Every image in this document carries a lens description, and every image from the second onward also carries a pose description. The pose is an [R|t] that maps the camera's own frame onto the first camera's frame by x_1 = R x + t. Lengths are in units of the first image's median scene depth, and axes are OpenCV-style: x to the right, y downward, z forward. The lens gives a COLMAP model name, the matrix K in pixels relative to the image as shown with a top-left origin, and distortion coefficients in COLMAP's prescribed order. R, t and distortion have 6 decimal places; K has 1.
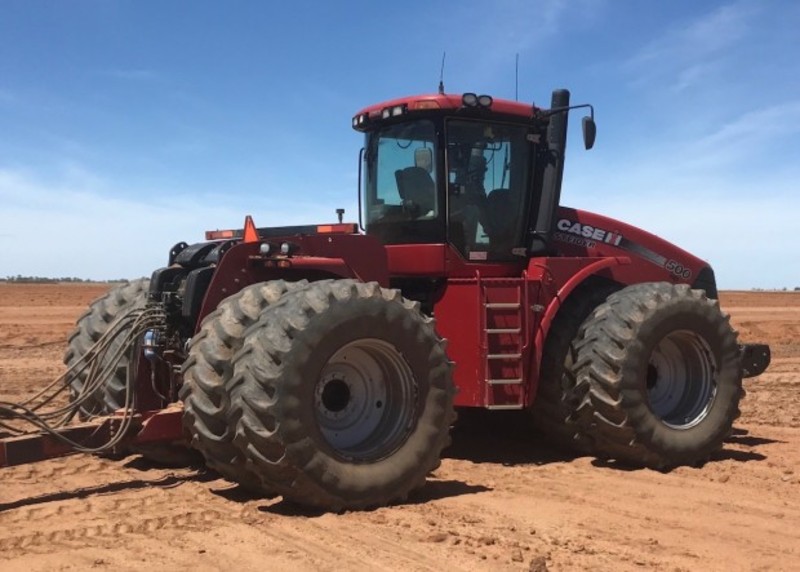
lens RADIAL K [[1105.2, 0, 440.8], [0, 1105.2, 336.3], [0, 0, 1]] dist [0.185943, 0.000000]
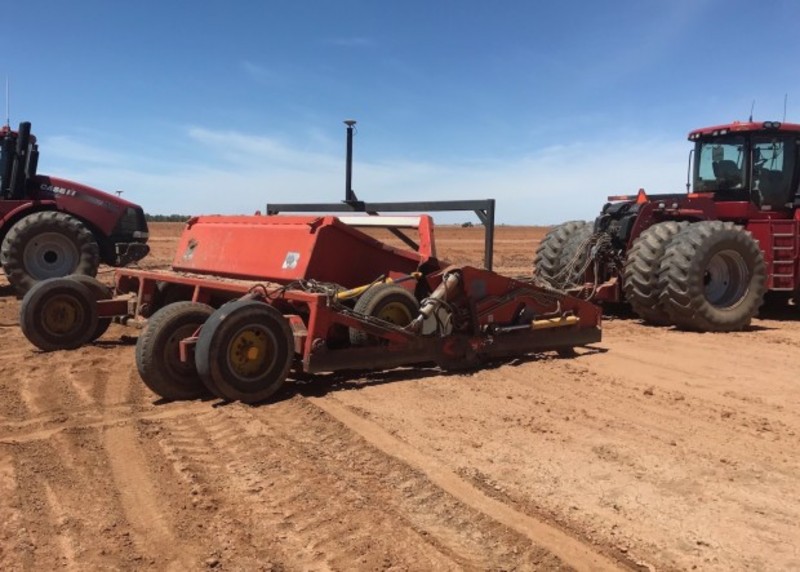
lens RADIAL K [[803.7, 0, 386.0], [0, 803.7, 286.8], [0, 0, 1]] dist [0.080093, 0.000000]
pose [[0.965153, 0.023476, -0.260633, -0.224916], [-0.015045, 0.999298, 0.034296, 0.022578], [0.261255, -0.029180, 0.964829, -0.501513]]
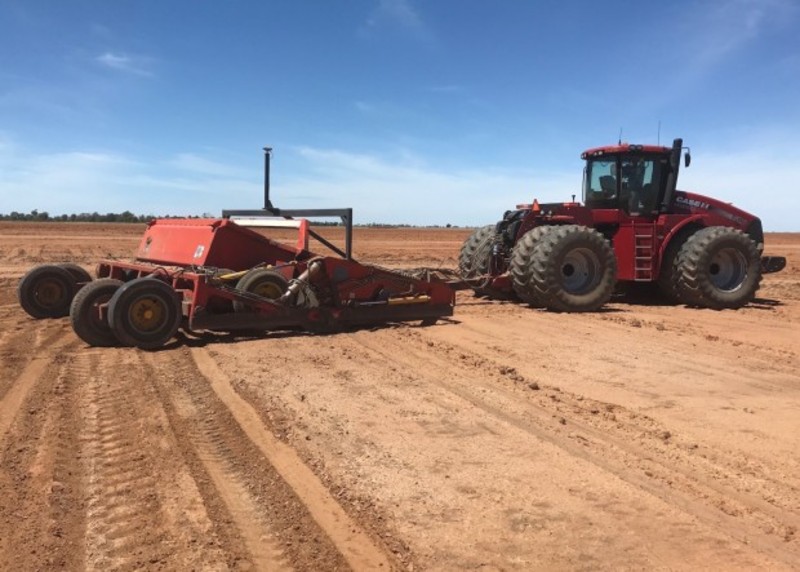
lens RADIAL K [[744.0, 0, 404.5], [0, 744.0, 311.6], [0, 0, 1]] dist [0.049334, 0.000000]
pose [[0.950128, 0.038716, -0.309448, 0.070044], [-0.018701, 0.997552, 0.067388, 0.033154], [0.311300, -0.058241, 0.948525, -0.643366]]
